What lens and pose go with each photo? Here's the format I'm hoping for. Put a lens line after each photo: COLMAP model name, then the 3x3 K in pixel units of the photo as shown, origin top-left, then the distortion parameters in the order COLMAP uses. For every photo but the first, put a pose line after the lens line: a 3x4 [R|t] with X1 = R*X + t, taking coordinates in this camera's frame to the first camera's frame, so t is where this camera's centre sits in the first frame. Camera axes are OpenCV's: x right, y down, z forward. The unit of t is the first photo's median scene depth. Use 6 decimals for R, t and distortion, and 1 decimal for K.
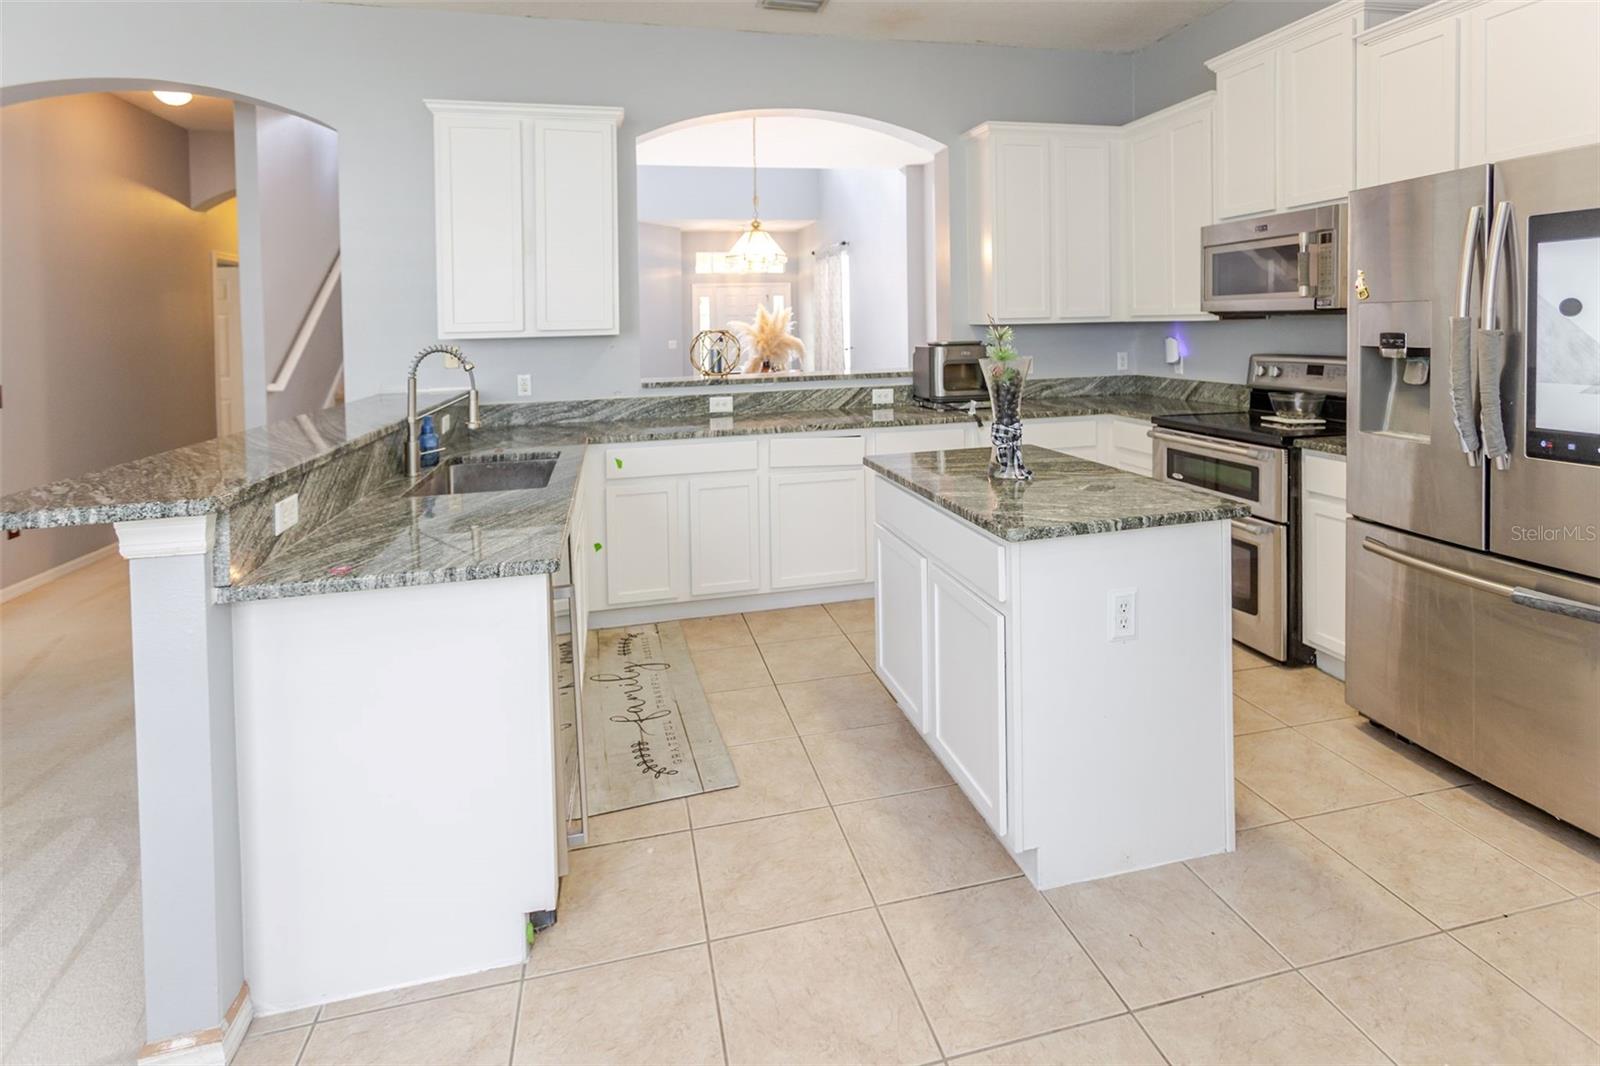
lens RADIAL K [[758.7, 0, 805.5], [0, 758.7, 348.6], [0, 0, 1]] dist [-0.010548, 0.006089]
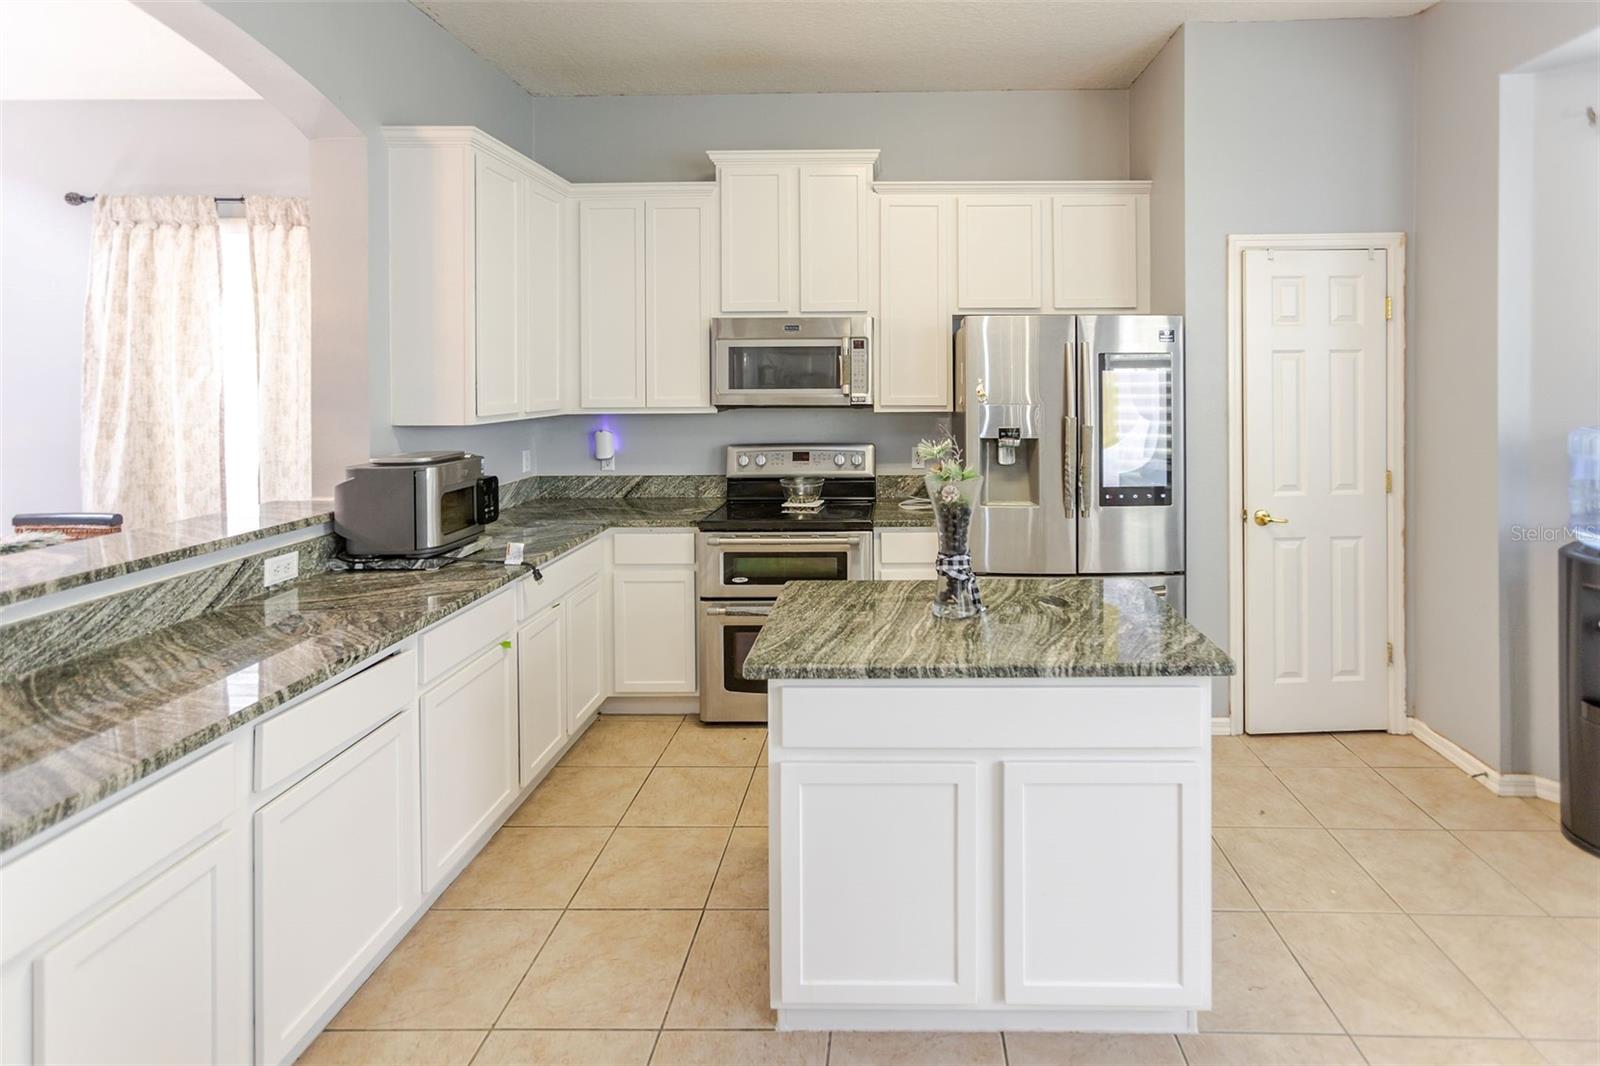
lens RADIAL K [[758.7, 0, 887.1], [0, 758.7, 369.2], [0, 0, 1]] dist [-0.010548, 0.006089]
pose [[0.248704, 0.029423, 0.968133, -0.328363], [0.031375, 0.998769, -0.038414, -0.045103], [-0.968071, 0.039929, 0.247474, 0.492957]]
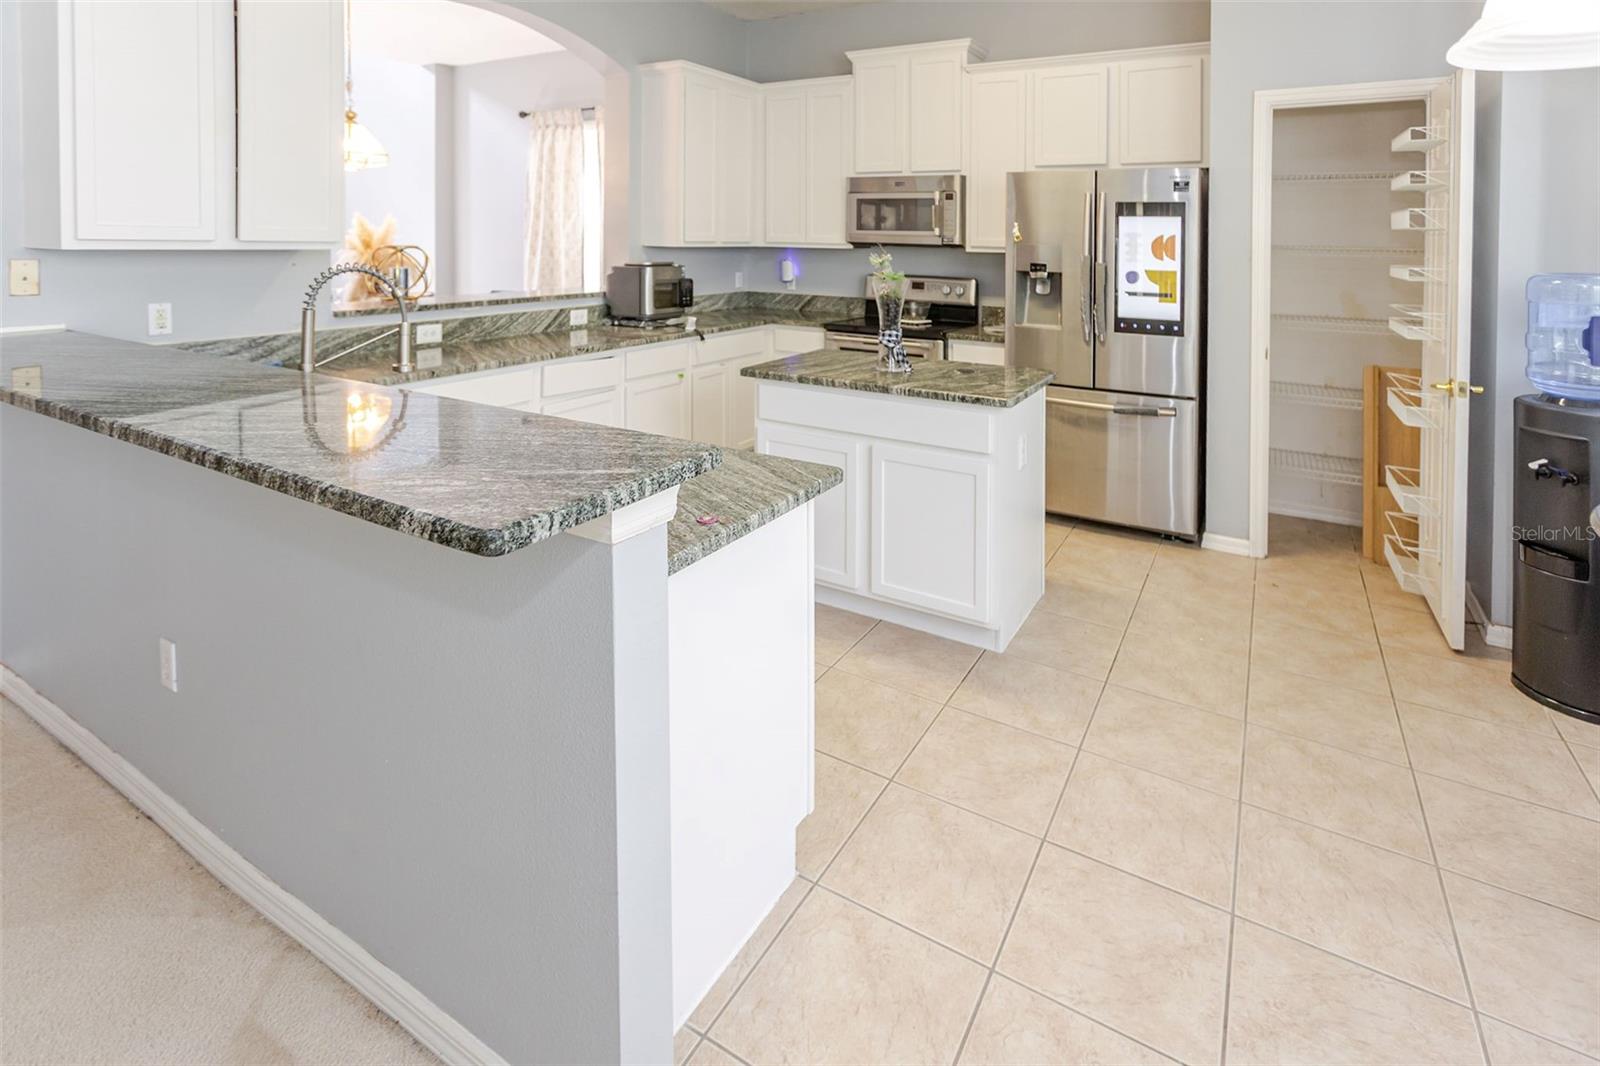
lens RADIAL K [[795.5, 0, 795.8], [0, 795.5, 241.1], [0, 0, 1]] dist [0.001504, 0.000024]
pose [[0.702382, 0.030534, 0.711145, -0.463389], [-0.009269, 0.999387, -0.033755, -0.002664], [-0.711740, 0.017117, 0.702234, 0.092045]]
